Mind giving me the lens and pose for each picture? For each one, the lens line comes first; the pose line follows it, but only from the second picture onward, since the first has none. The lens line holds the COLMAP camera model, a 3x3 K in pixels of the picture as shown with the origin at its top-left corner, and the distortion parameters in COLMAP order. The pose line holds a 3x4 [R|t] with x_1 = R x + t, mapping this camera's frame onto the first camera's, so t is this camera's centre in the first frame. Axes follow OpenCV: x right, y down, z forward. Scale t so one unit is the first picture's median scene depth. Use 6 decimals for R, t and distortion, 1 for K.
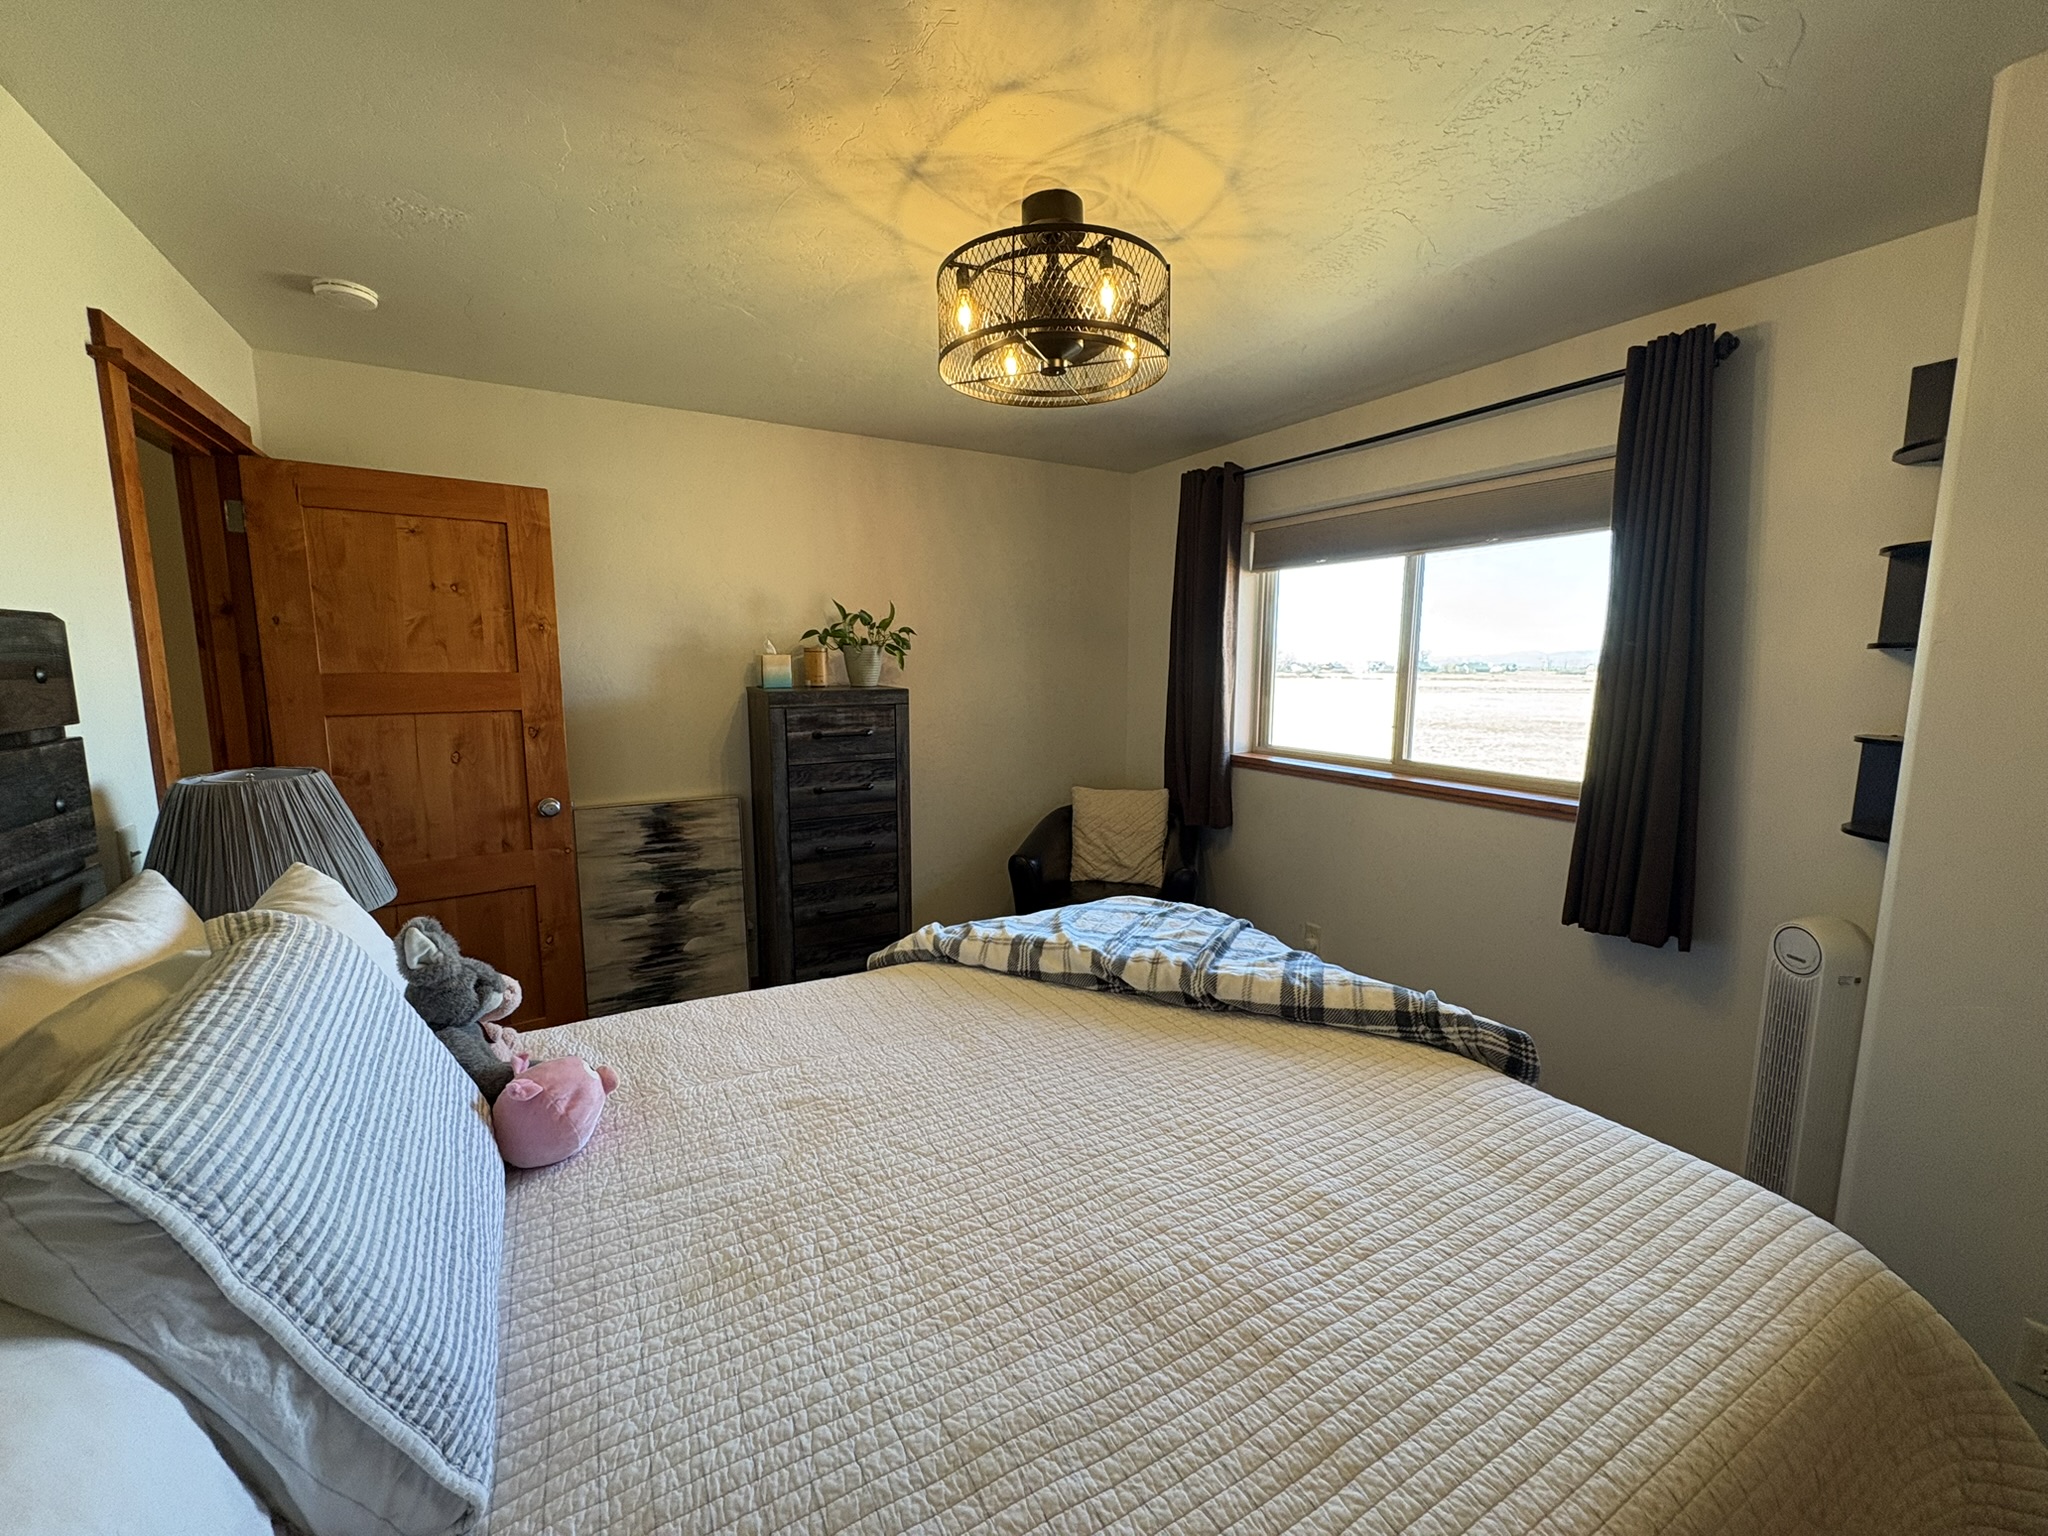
lens RADIAL K [[821.0, 0, 1020.3], [0, 821.0, 764.9], [0, 0, 1]] dist [0.001481, 0.000085]
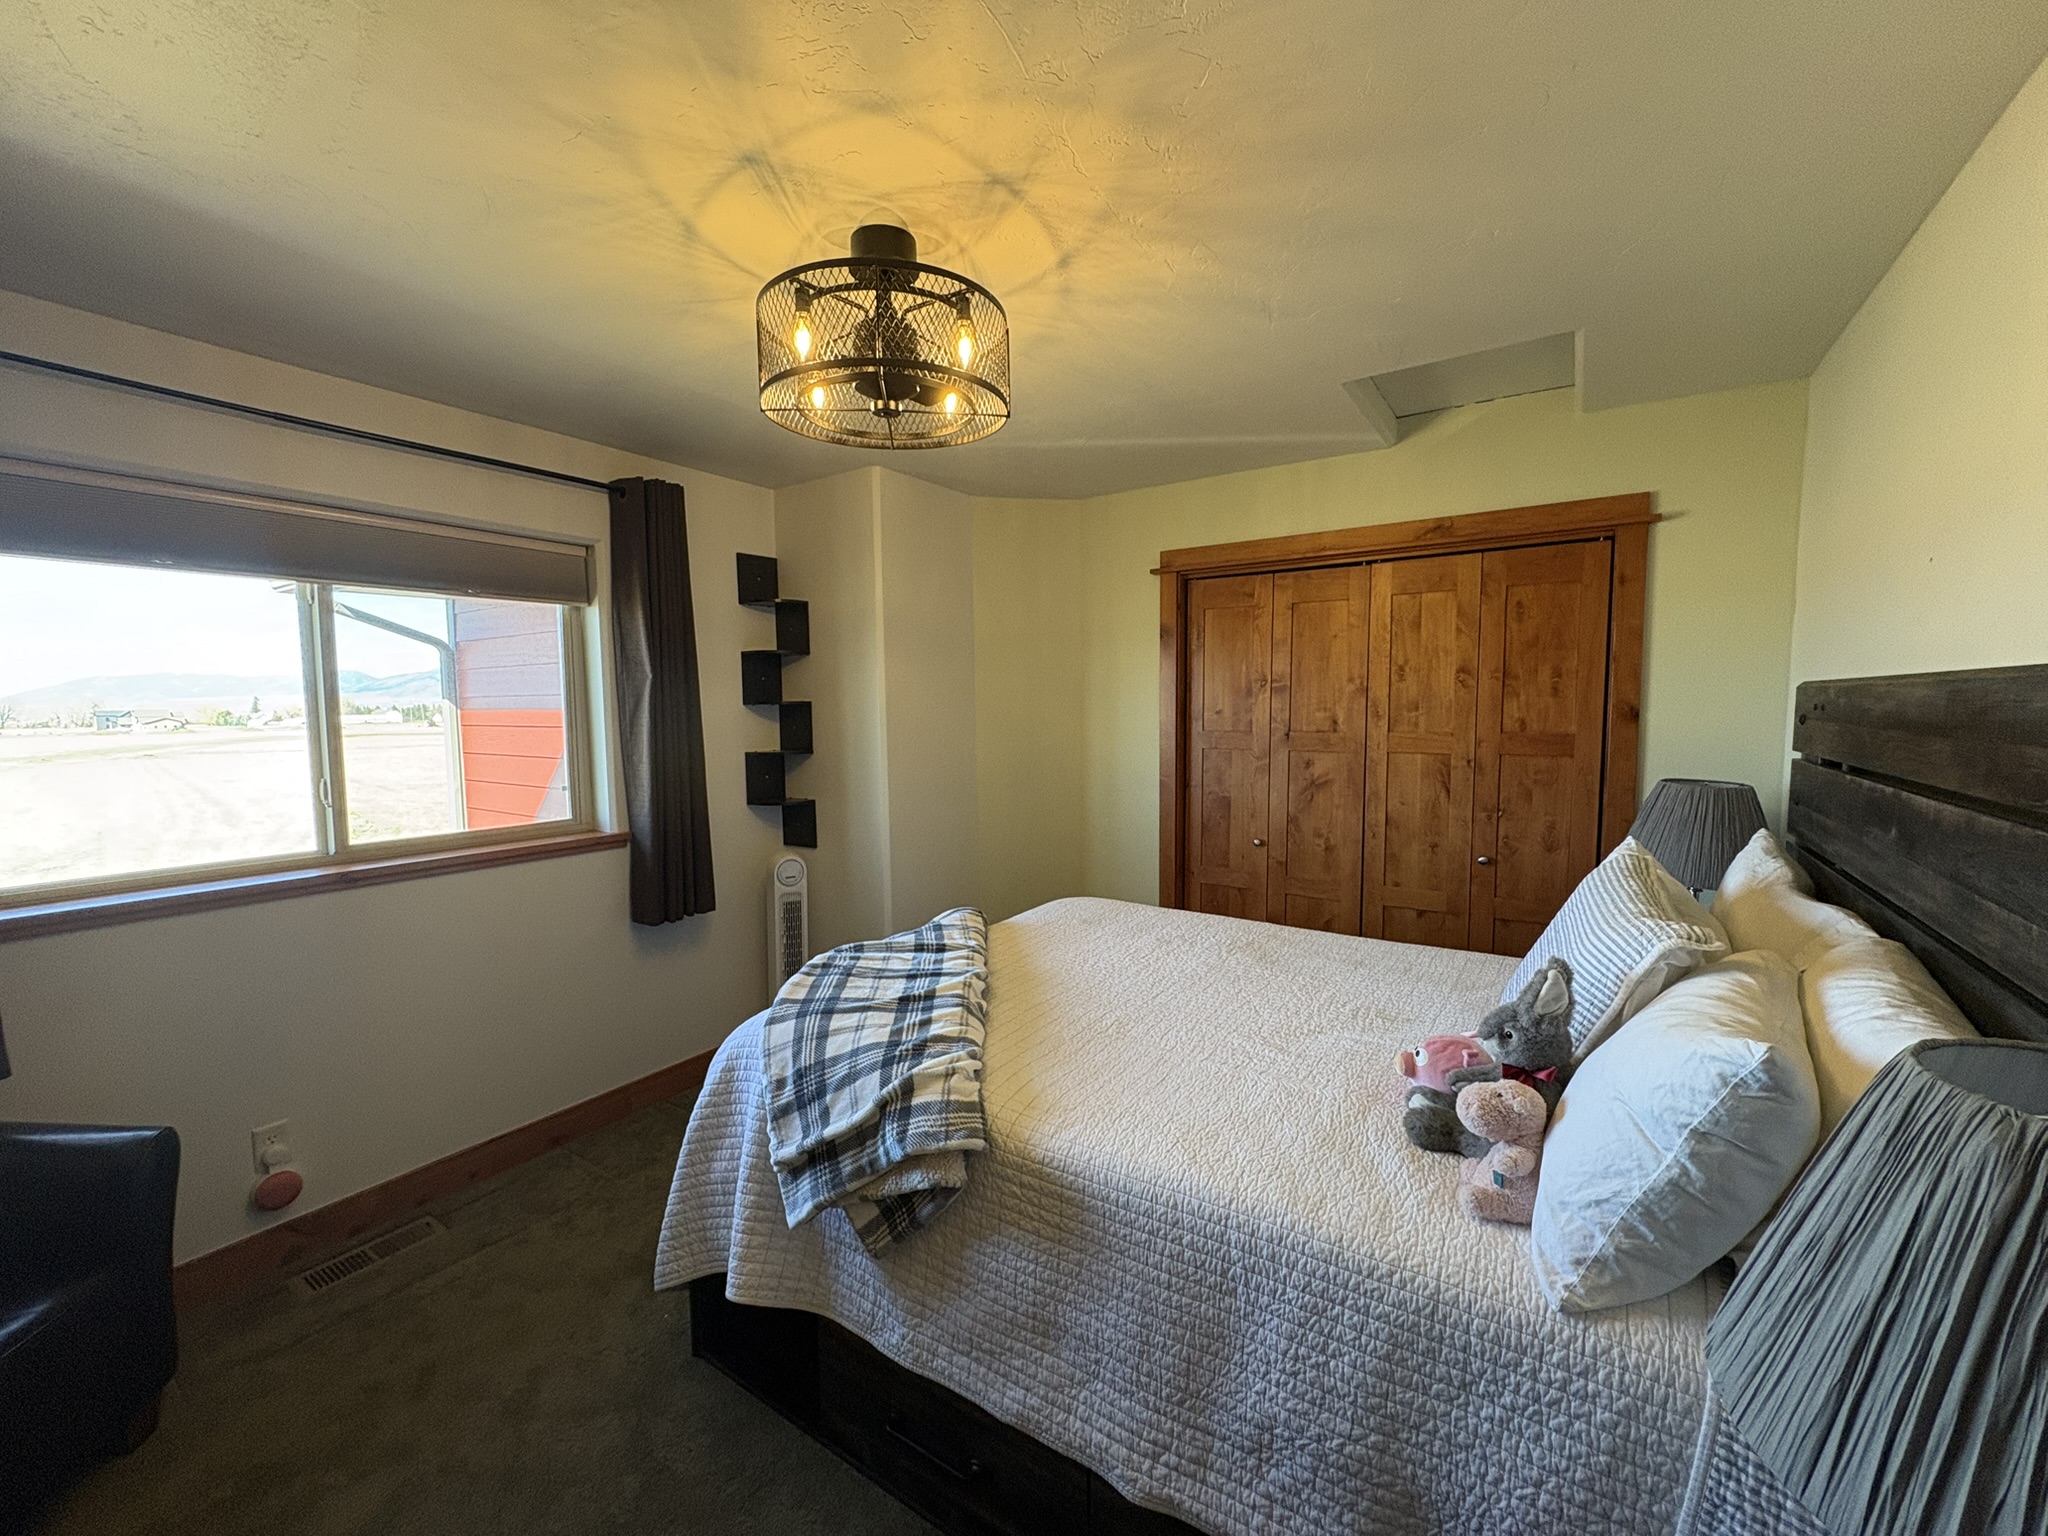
lens RADIAL K [[821.0, 0, 1020.3], [0, 821.0, 764.9], [0, 0, 1]] dist [0.001481, 0.000085]
pose [[-0.436928, -0.069690, 0.896793, -0.747974], [0.122766, 0.983045, 0.136205, -0.161953], [-0.891080, 0.169607, -0.420964, 1.108322]]
